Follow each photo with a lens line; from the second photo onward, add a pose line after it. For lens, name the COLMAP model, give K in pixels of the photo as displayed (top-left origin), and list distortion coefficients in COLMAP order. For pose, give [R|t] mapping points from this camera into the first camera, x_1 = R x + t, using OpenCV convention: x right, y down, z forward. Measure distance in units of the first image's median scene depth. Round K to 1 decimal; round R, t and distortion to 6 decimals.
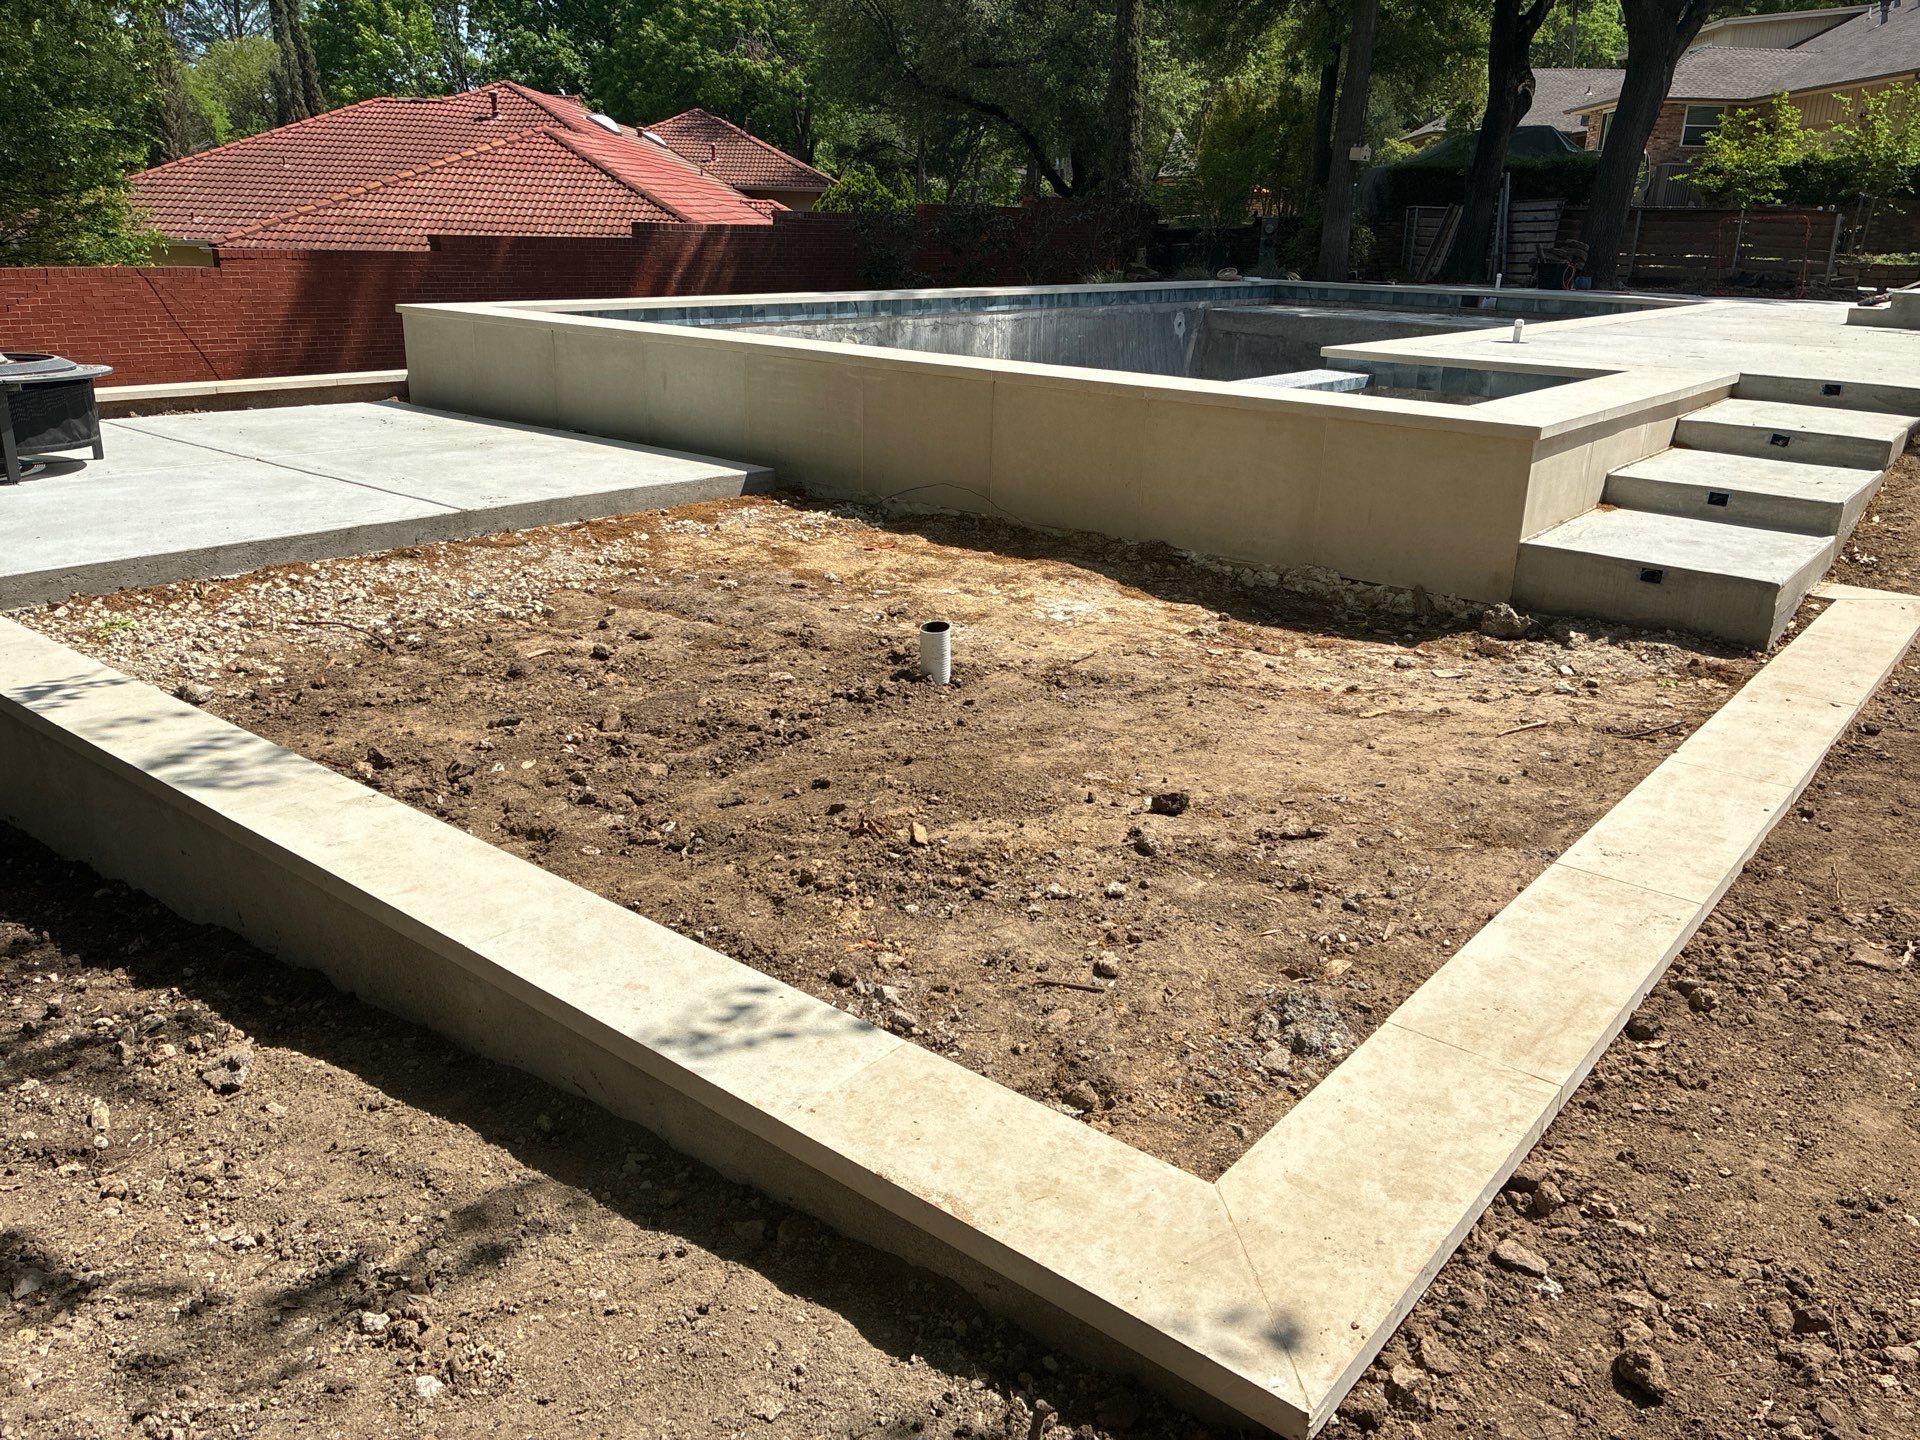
lens RADIAL K [[1612.0, 0, 960.0], [0, 1612.0, 720.0], [0, 0, 1]] dist [0.028044, -0.058127]
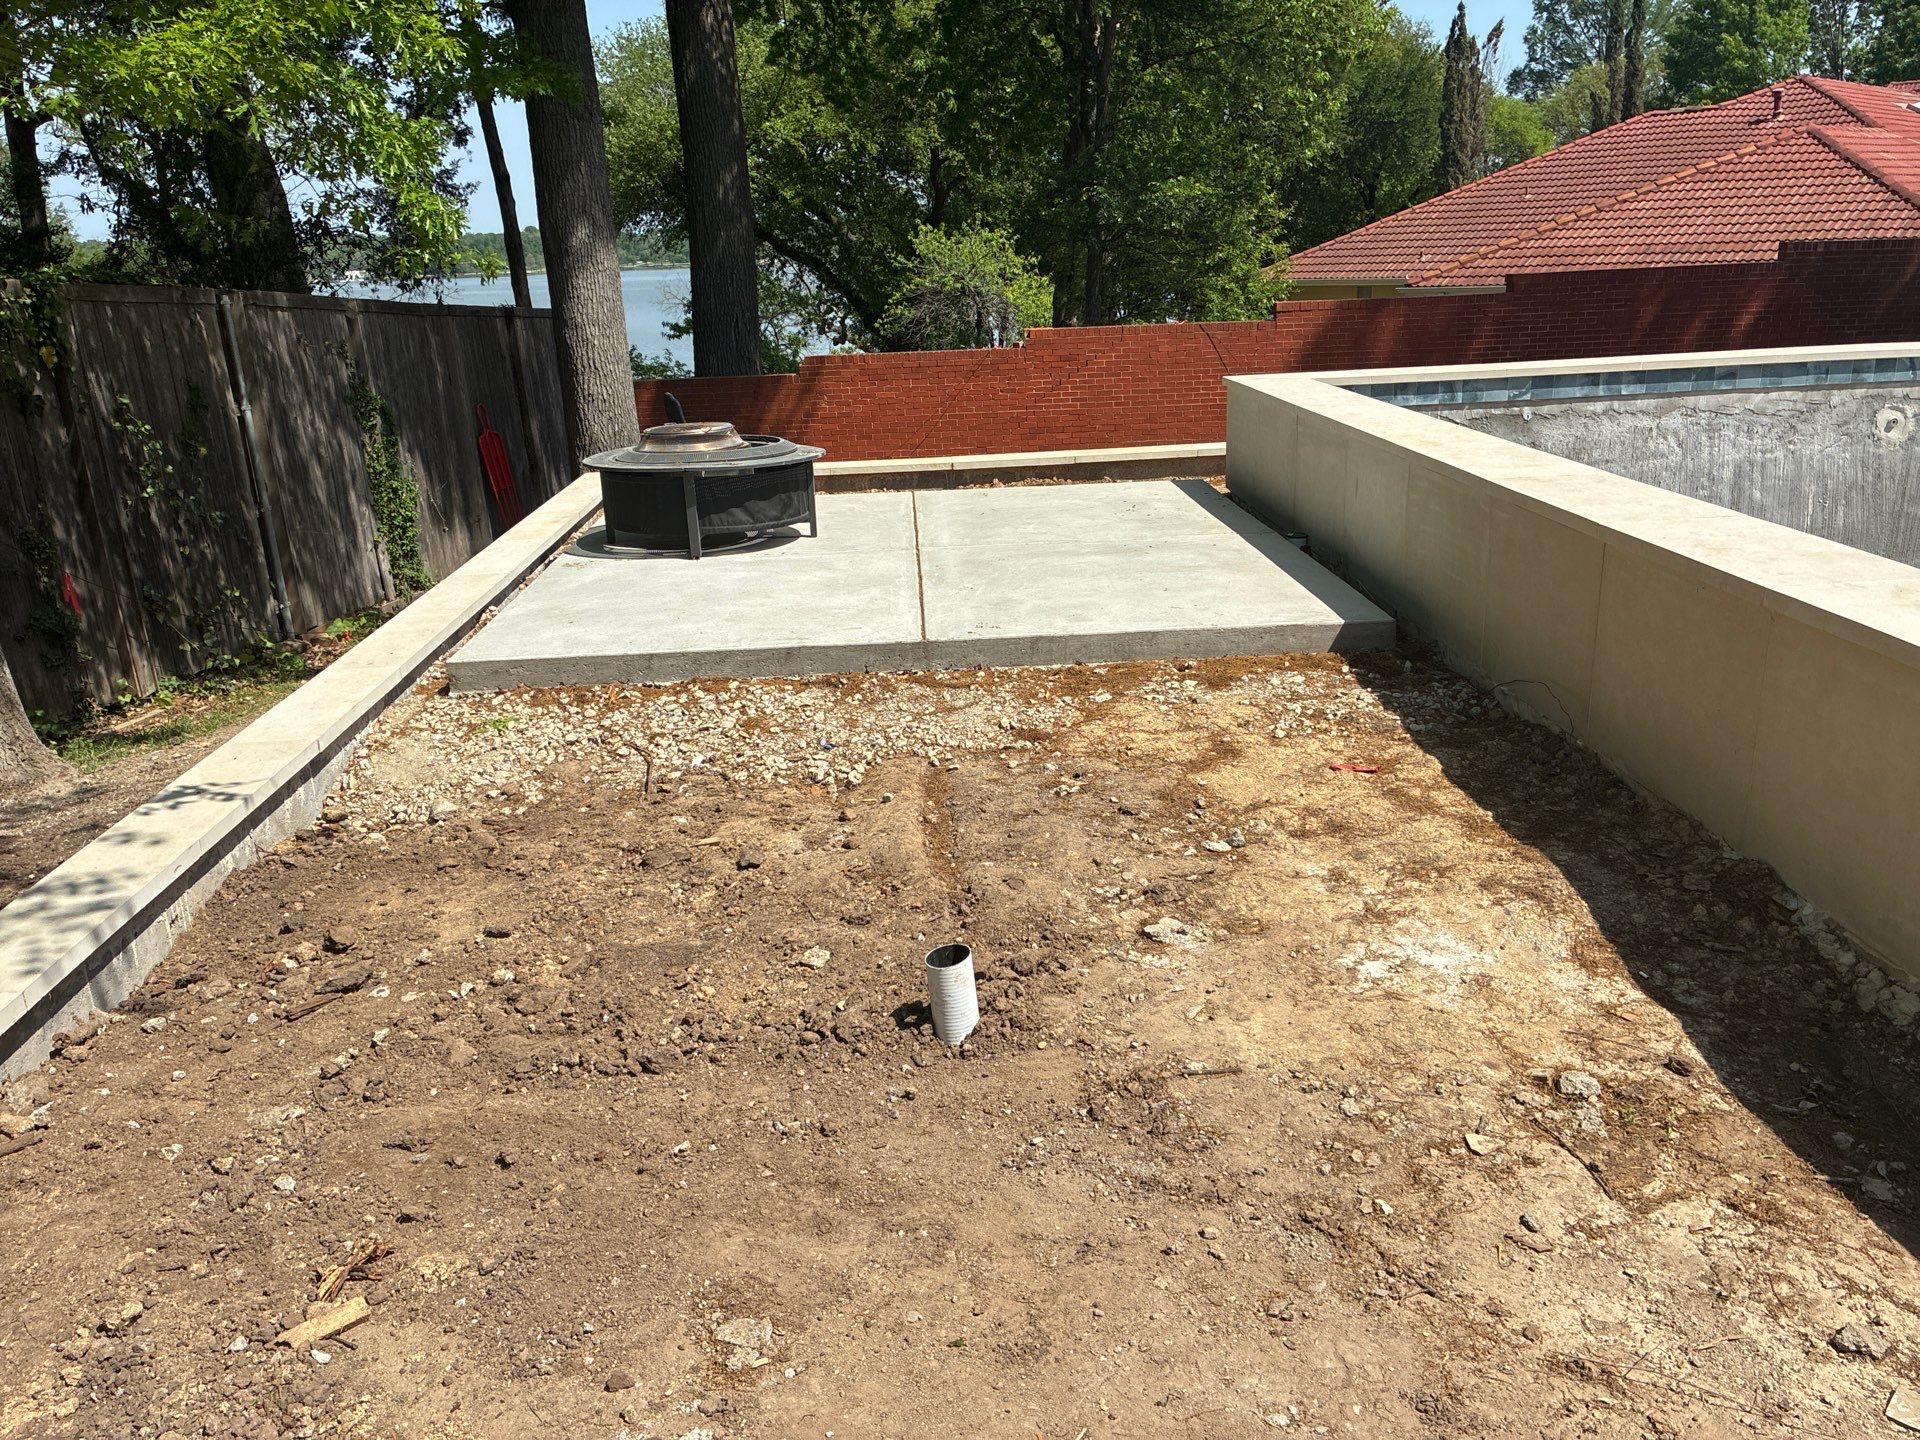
lens RADIAL K [[1506.5, 0, 960.0], [0, 1506.5, 720.0], [0, 0, 1]] dist [0.062984, -0.085184]
pose [[0.630607, 0.179905, -0.754963, 0.317953], [-0.170359, 0.981125, 0.091500, -0.153451], [0.757174, 0.070914, 0.649352, 0.441115]]
